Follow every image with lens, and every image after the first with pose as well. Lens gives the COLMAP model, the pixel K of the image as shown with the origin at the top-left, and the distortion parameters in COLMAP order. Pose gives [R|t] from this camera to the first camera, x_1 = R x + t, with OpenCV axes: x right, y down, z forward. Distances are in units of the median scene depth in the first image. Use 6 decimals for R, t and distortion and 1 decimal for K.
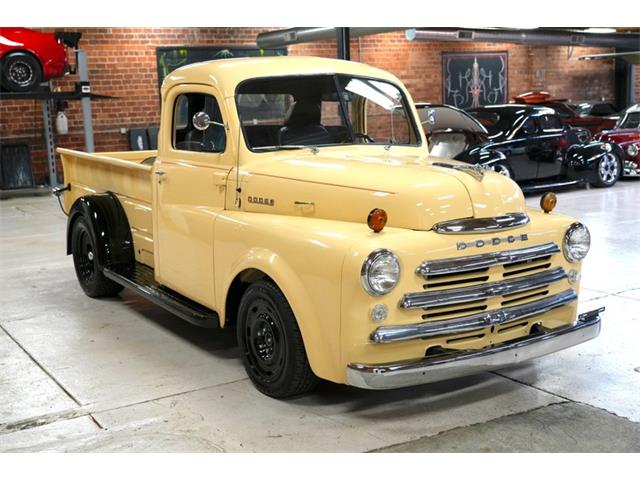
lens RADIAL K [[788.5, 0, 319.4], [0, 788.5, 239.6], [0, 0, 1]] dist [0.000819, 0.000000]
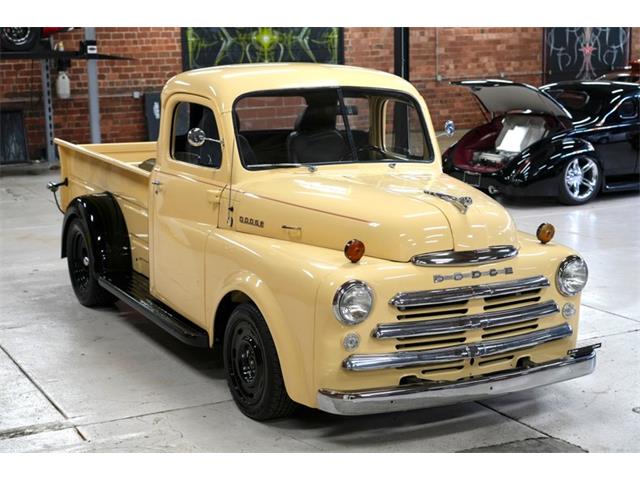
lens RADIAL K [[1054.8, 0, 318.2], [0, 1054.8, 240.0], [0, 0, 1]] dist [-0.001784, 0.000000]
pose [[0.996513, 0.034586, -0.075930, 0.110771], [-0.033429, 0.999306, 0.016457, -0.050912], [0.076446, -0.013861, 0.996977, -0.315663]]
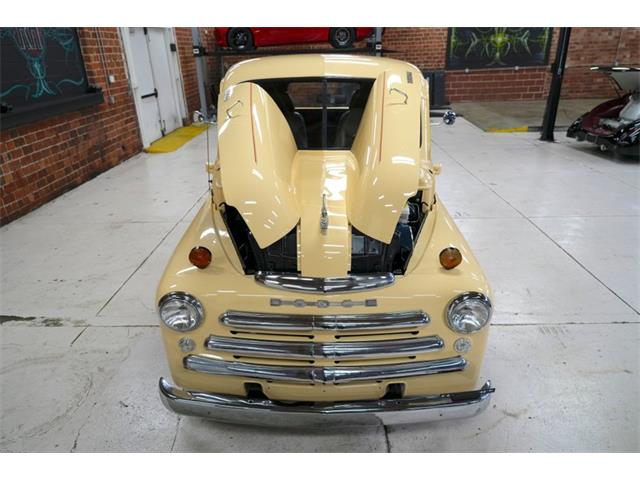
lens RADIAL K [[445.3, 0, 317.1], [0, 445.3, 243.4], [0, 0, 1]] dist [-0.007086, 0.005761]
pose [[0.832250, 0.230623, -0.504156, 0.410821], [-0.095721, 0.955489, 0.279068, -0.184273], [0.546075, -0.183995, 0.817281, 0.527829]]
